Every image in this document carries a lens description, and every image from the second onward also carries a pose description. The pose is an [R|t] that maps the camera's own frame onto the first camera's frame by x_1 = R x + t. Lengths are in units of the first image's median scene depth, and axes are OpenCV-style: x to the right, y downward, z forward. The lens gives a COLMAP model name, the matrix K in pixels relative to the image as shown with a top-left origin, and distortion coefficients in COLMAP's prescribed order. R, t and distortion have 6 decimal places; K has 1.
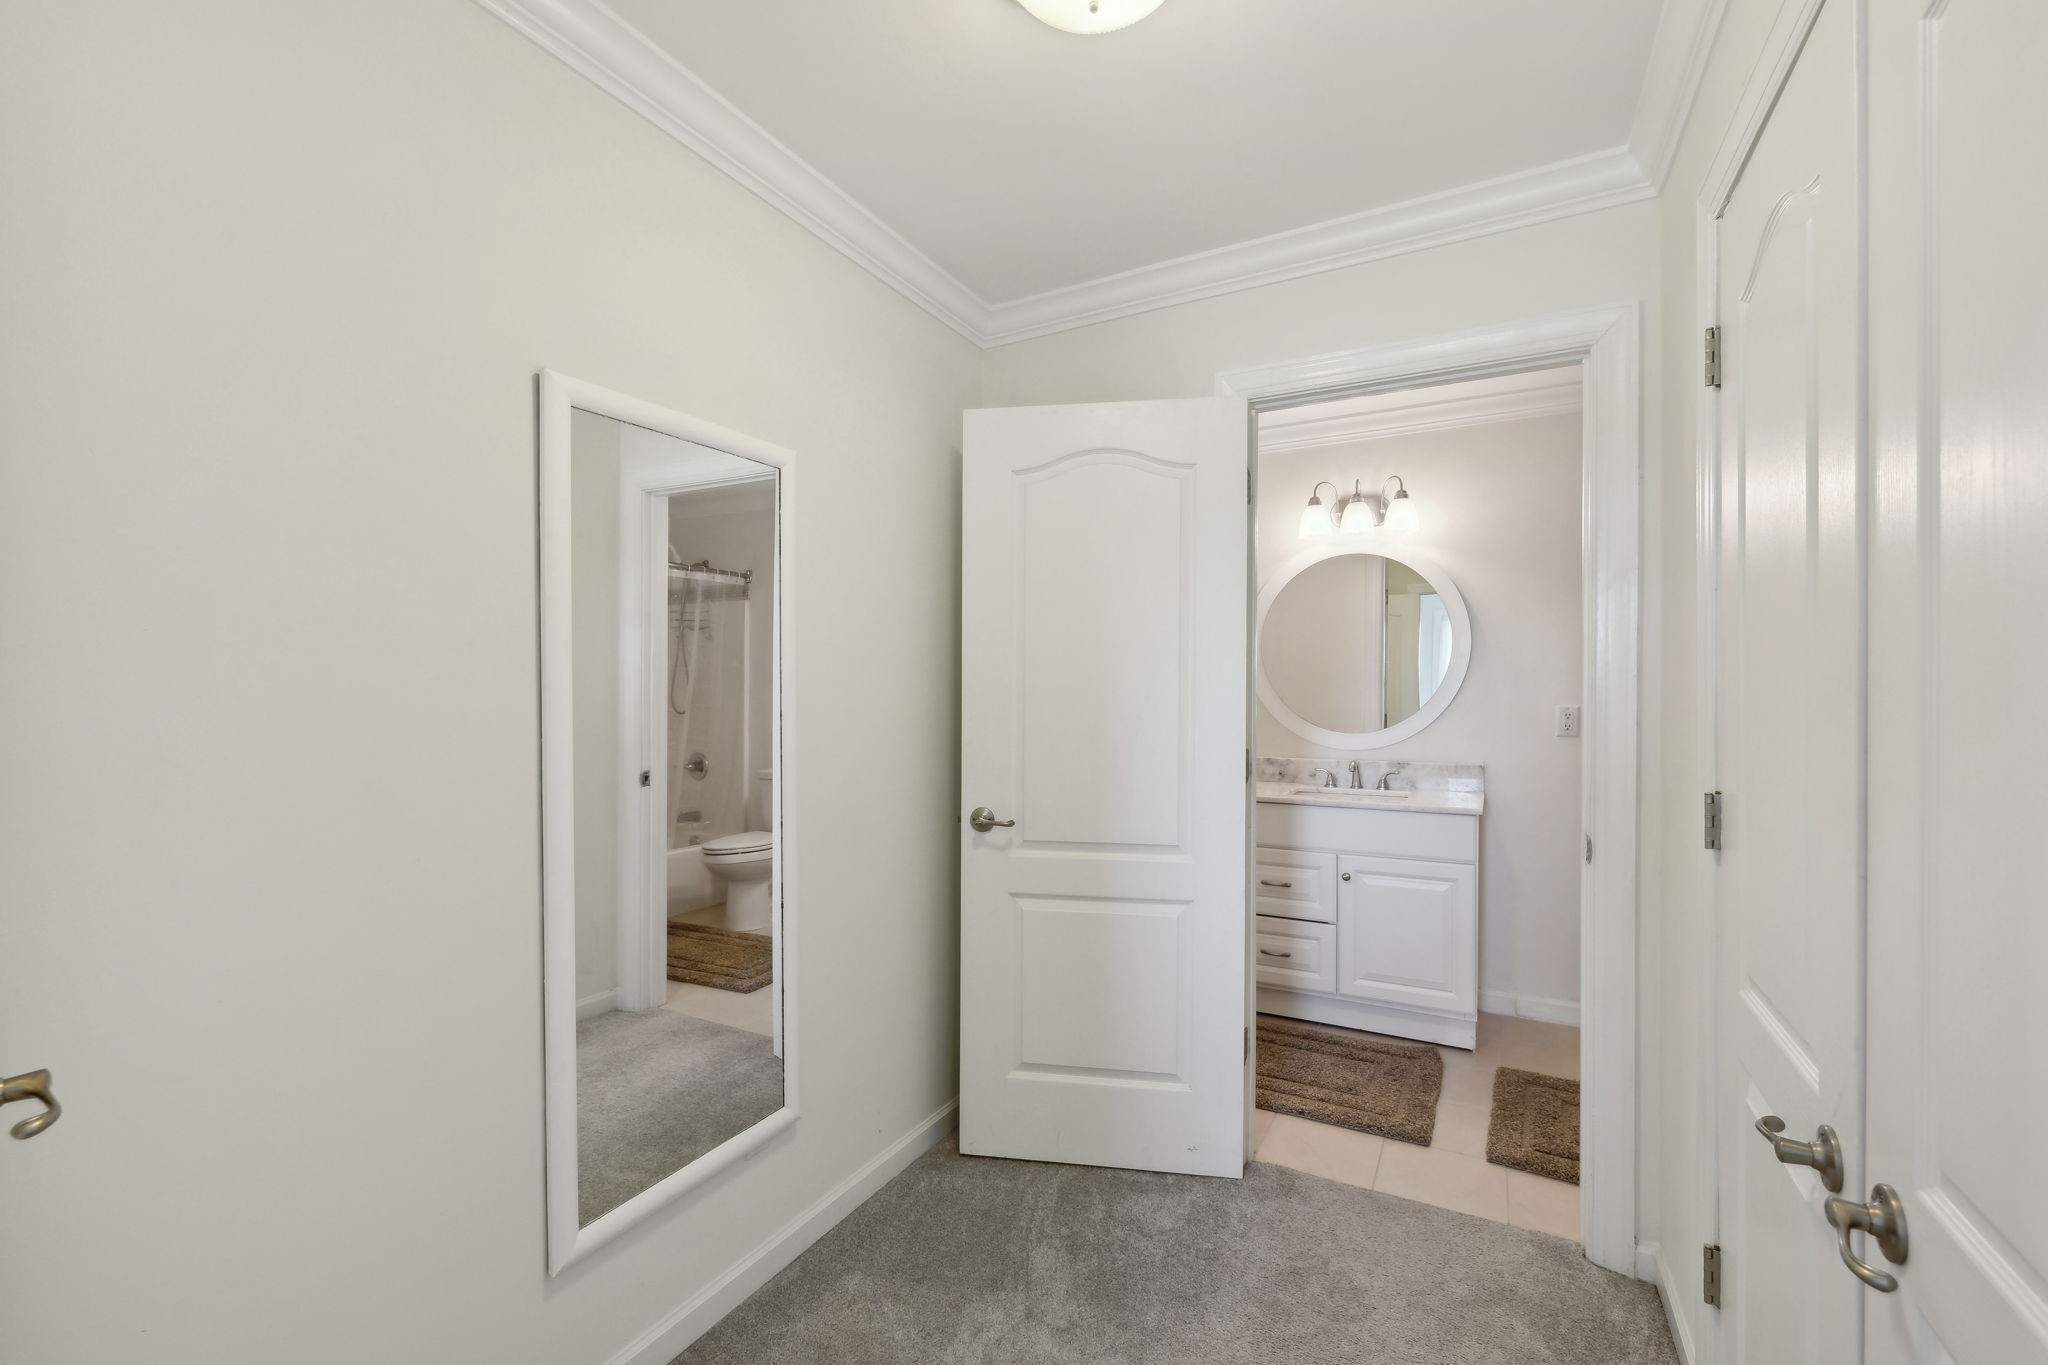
lens RADIAL K [[857.7, 0, 1025.0], [0, 857.7, 686.2], [0, 0, 1]] dist [-0.001692, -0.000201]
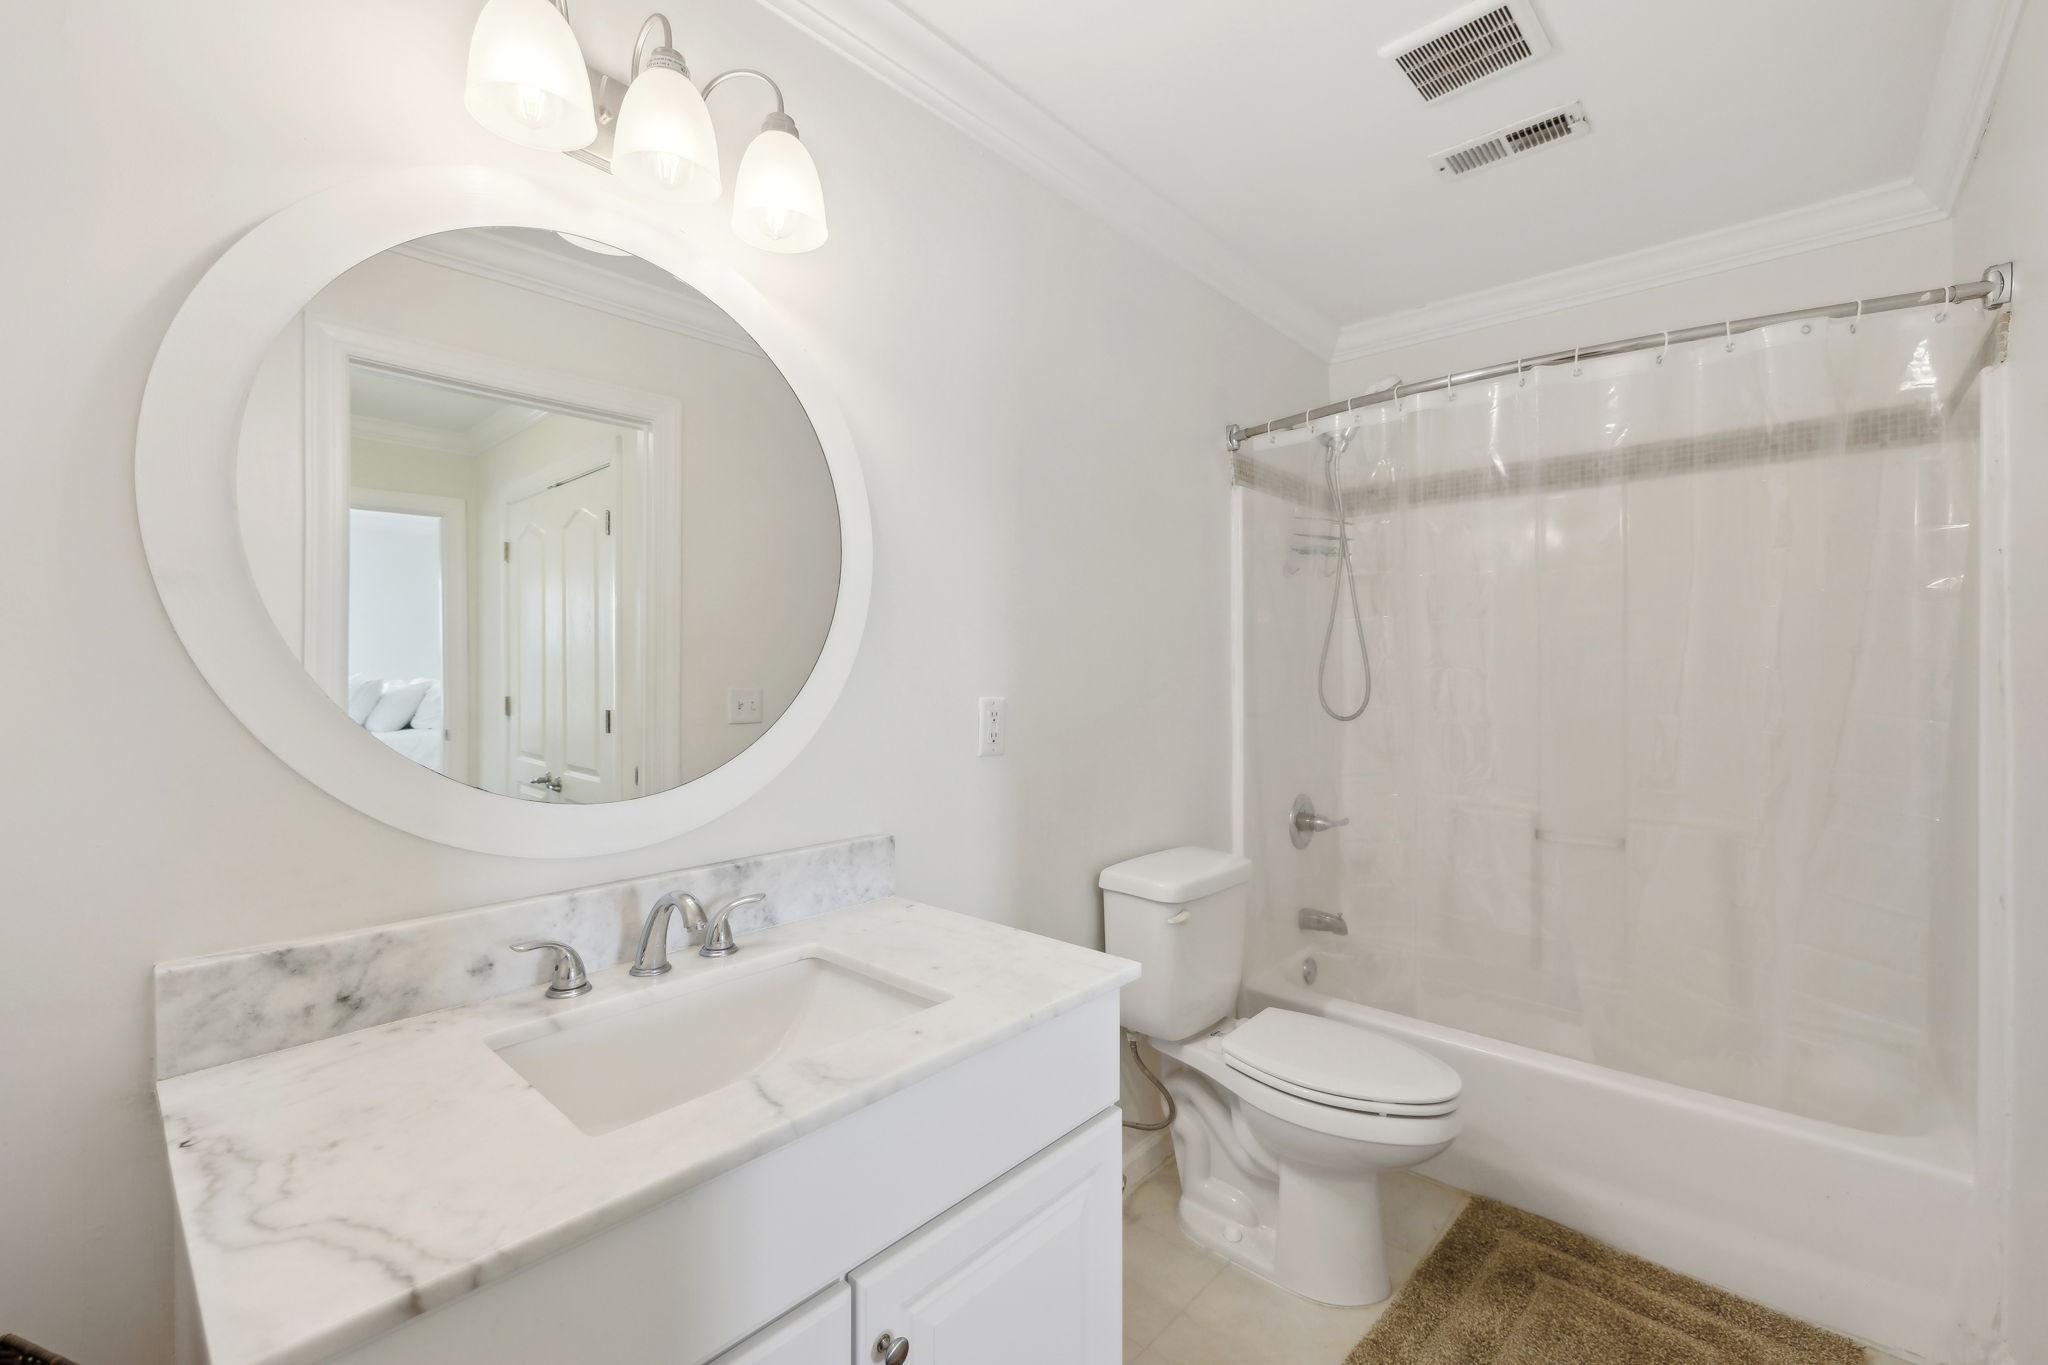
lens RADIAL K [[857.7, 0, 1025.1], [0, 857.7, 671.9], [0, 0, 1]] dist [-0.001692, -0.000201]
pose [[0.236101, 0.000864, 0.971728, 0.104230], [-0.001021, 0.999999, -0.000641, 0.006543], [-0.971728, -0.000841, 0.236101, 0.761902]]
